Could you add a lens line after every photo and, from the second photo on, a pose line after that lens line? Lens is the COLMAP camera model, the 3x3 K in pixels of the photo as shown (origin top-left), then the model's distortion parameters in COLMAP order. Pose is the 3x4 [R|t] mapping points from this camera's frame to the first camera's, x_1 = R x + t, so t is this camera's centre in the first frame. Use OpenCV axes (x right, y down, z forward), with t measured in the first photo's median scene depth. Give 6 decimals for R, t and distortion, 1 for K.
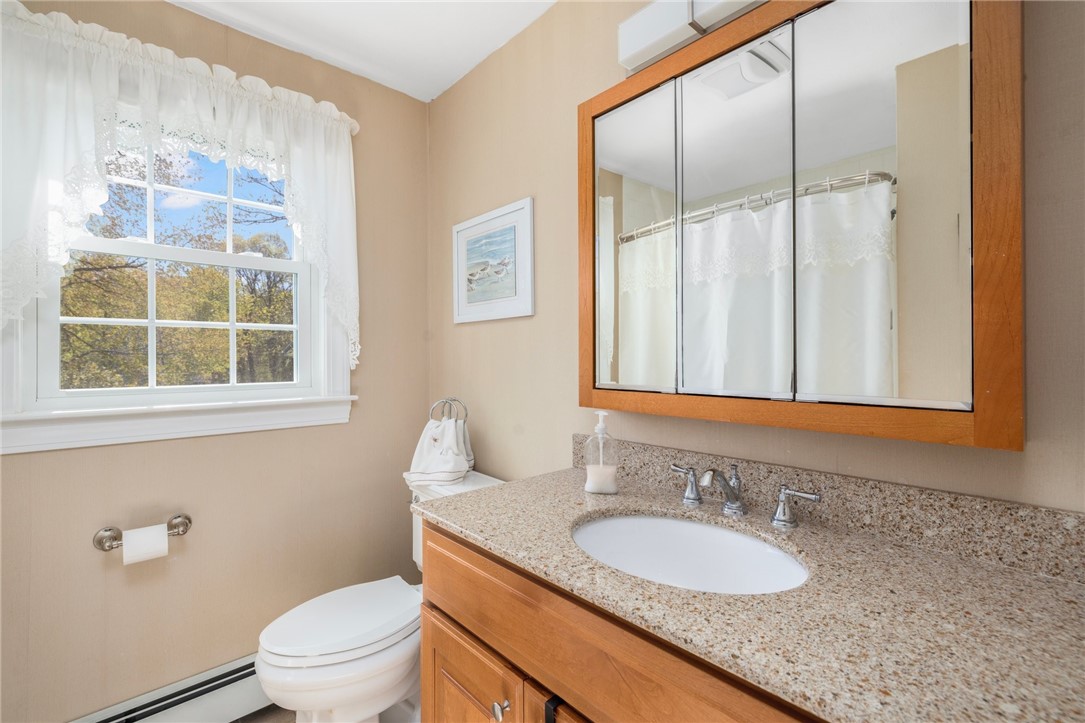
lens RADIAL K [[464.1, 0, 535.4], [0, 464.1, 361.4], [0, 0, 1]] dist [0.000446, -0.000059]
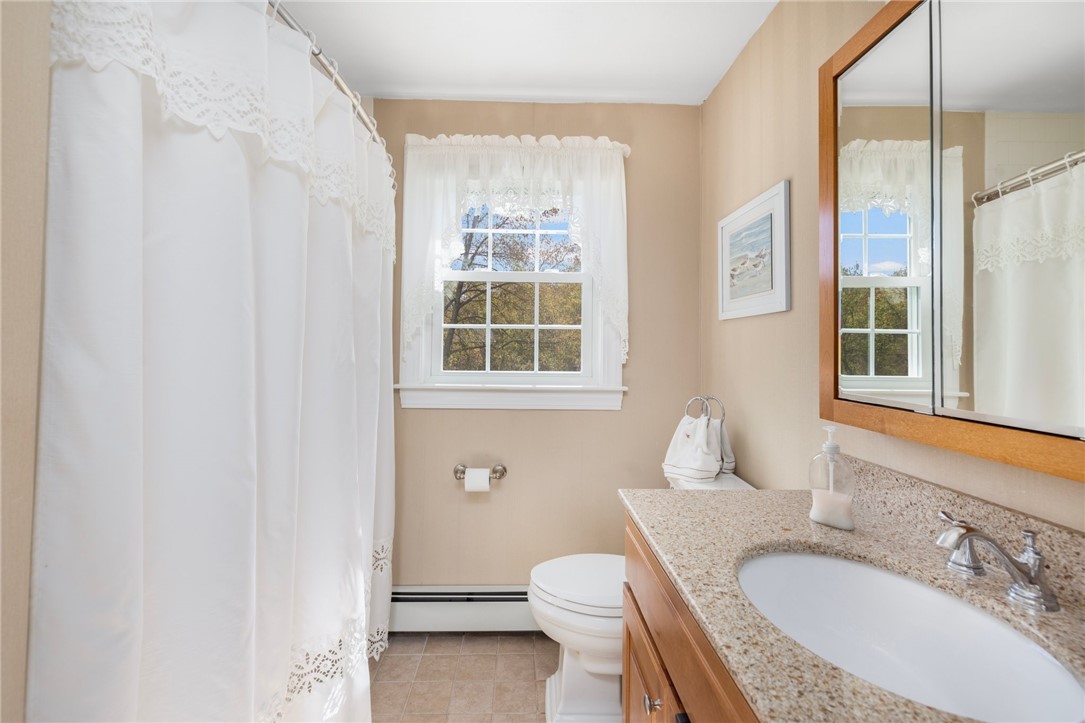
lens RADIAL K [[453.8, 0, 544.3], [0, 453.8, 343.1], [0, 0, 1]] dist [0.000804, -0.000025]
pose [[0.773082, 0.007465, -0.634263, 0.215280], [-0.022094, 0.999641, -0.015165, -0.015231], [0.633922, 0.025737, 0.772969, 0.032855]]
